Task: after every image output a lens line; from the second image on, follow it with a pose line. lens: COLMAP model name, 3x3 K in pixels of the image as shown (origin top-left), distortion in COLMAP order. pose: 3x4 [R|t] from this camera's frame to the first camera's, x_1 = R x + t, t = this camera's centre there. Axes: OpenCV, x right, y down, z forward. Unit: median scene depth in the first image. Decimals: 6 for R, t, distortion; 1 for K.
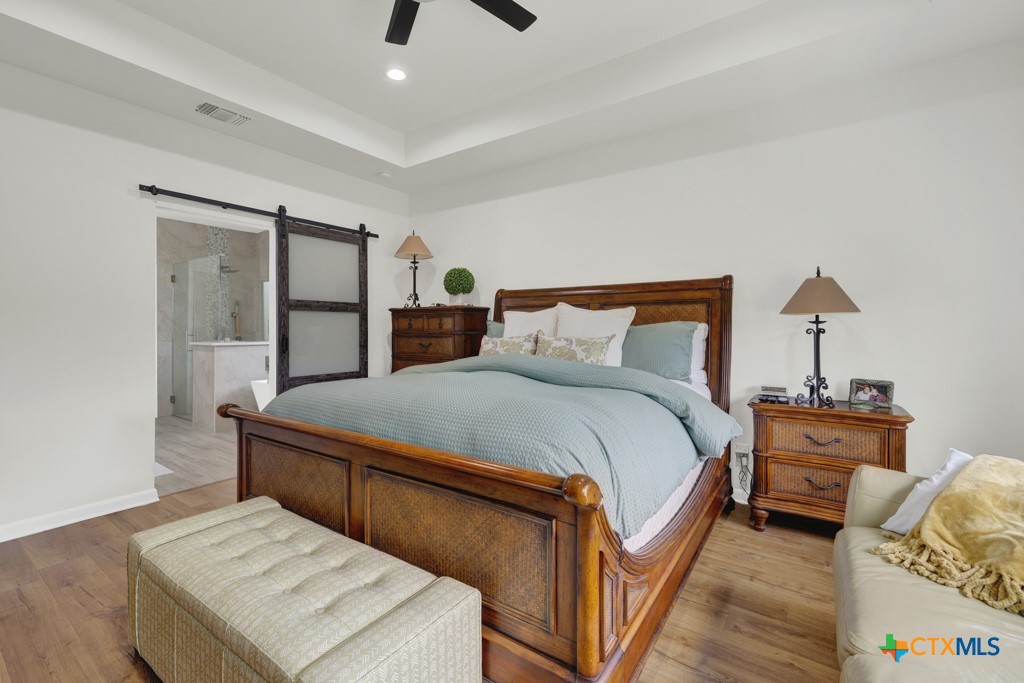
lens RADIAL K [[443.8, 0, 523.6], [0, 443.8, 327.0], [0, 0, 1]] dist [-0.011366, -0.000160]
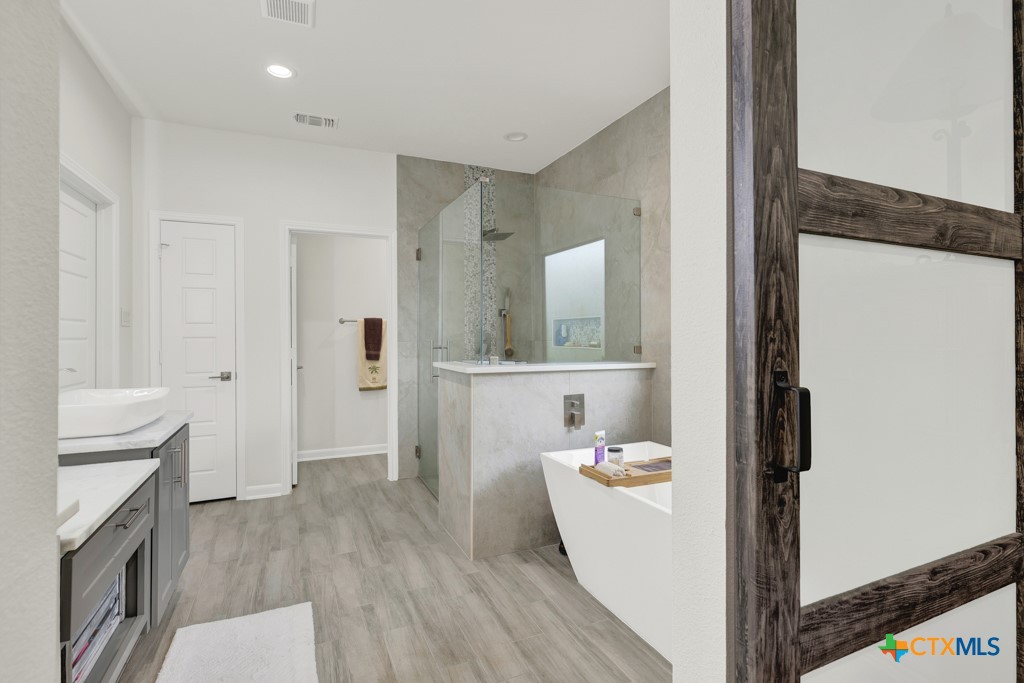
lens RADIAL K [[491.4, 0, 511.2], [0, 491.4, 337.2], [0, 0, 1]] dist [-0.001092, -0.000021]
pose [[0.852678, 0.001899, -0.522433, -0.338303], [-0.000225, 0.999995, 0.003267, 0.002950], [0.522436, -0.002668, 0.852674, 0.497589]]
